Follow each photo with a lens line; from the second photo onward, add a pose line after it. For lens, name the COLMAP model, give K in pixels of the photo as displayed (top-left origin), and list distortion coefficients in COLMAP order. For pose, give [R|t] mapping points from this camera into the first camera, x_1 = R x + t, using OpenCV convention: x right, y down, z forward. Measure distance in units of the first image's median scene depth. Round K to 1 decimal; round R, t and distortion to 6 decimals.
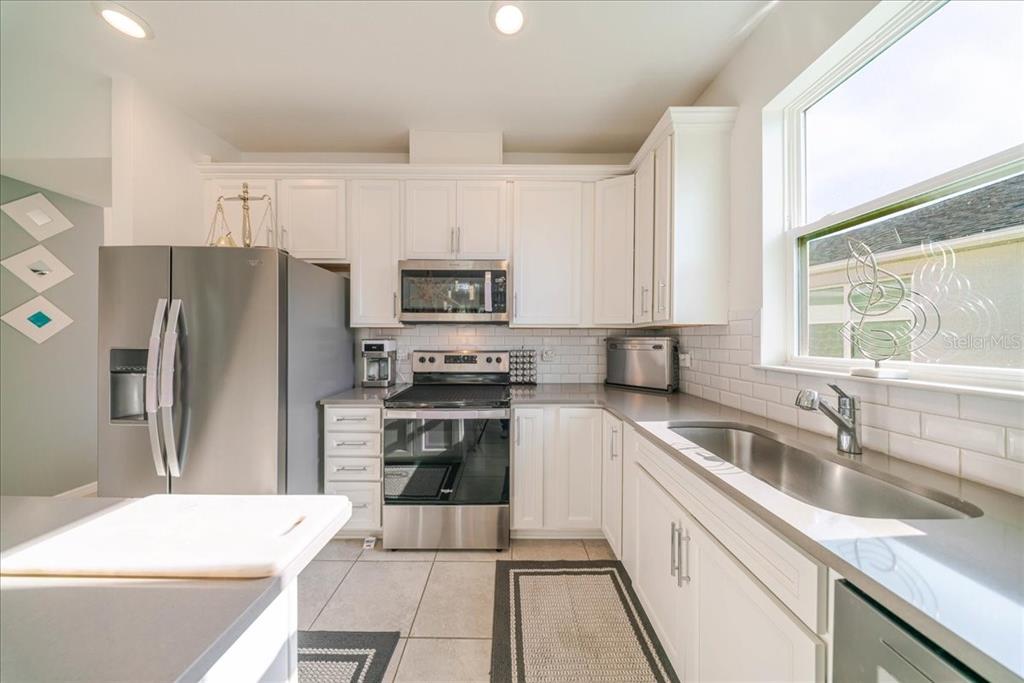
lens RADIAL K [[302.4, 0, 512.0], [0, 302.4, 341.5], [0, 0, 1]] dist [-0.001138, -0.000228]
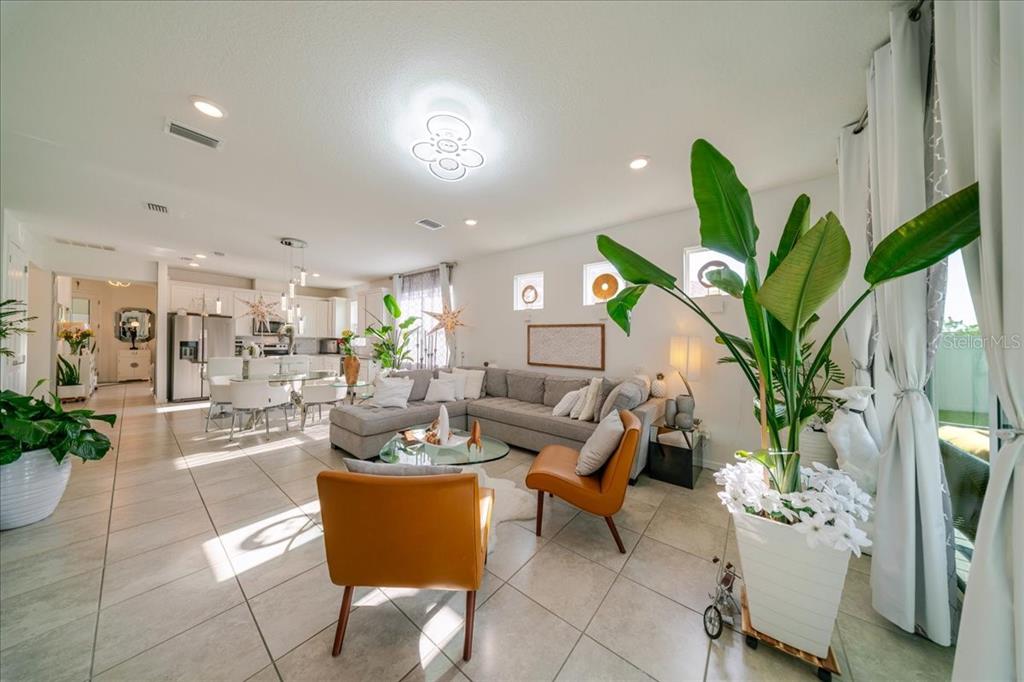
lens RADIAL K [[302.4, 0, 512.0], [0, 302.4, 341.0], [0, 0, 1]] dist [-0.001138, -0.000228]
pose [[0.624881, 0.015533, 0.780566, -1.251374], [-0.005428, 0.999864, -0.015551, 0.042862], [-0.780701, 0.005481, 0.624880, -3.557759]]
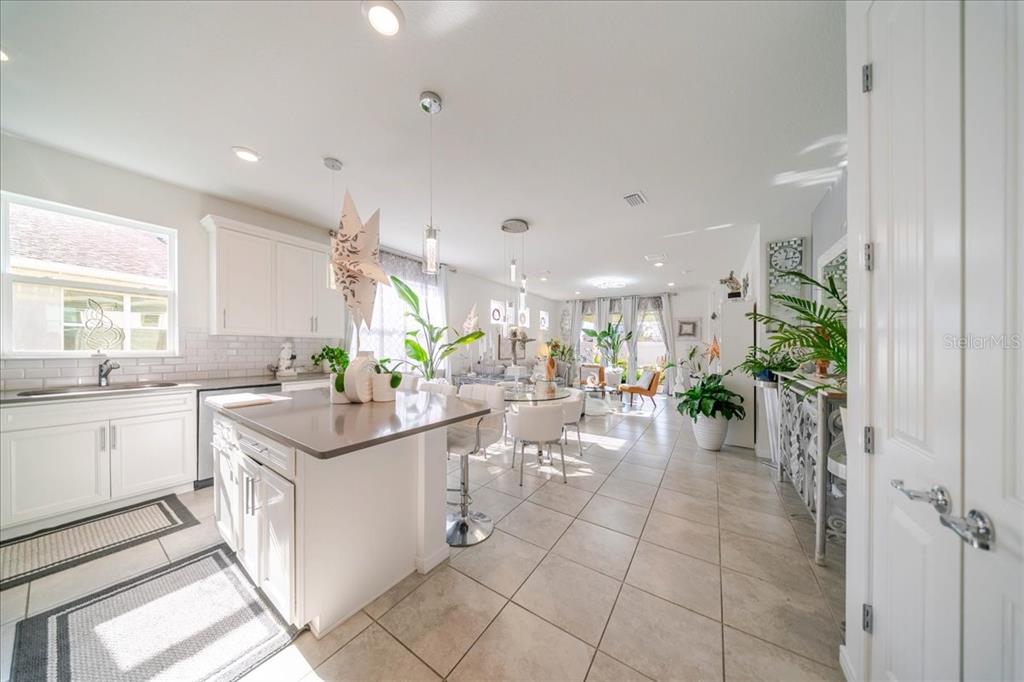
lens RADIAL K [[302.4, 0, 512.0], [0, 302.4, 341.0], [0, 0, 1]] dist [-0.001138, -0.000228]
pose [[-0.836144, 0.000114, 0.548510, -1.491236], [-0.006026, 0.999938, -0.009395, -0.003144], [-0.548477, -0.011161, -0.836091, 0.583680]]
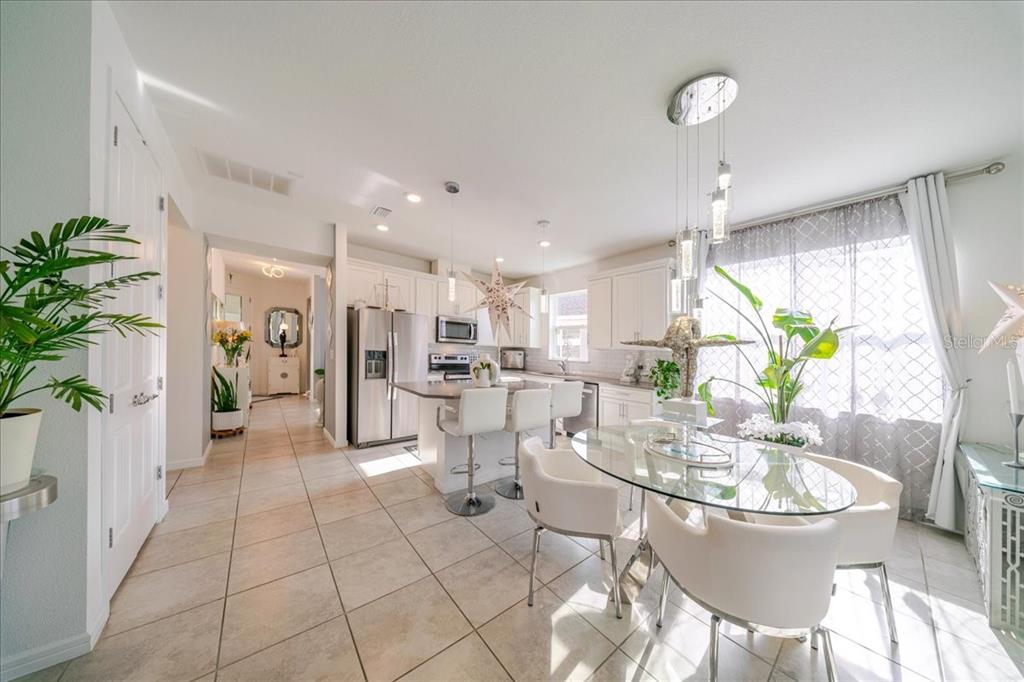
lens RADIAL K [[306.3, 0, 510.4], [0, 306.3, 357.5], [0, 0, 1]] dist [0.000674, -0.000046]
pose [[0.774208, 0.013170, 0.632794, -1.466070], [-0.027469, 0.999541, 0.012804, 0.013797], [-0.632335, -0.027295, 0.774214, -1.243818]]
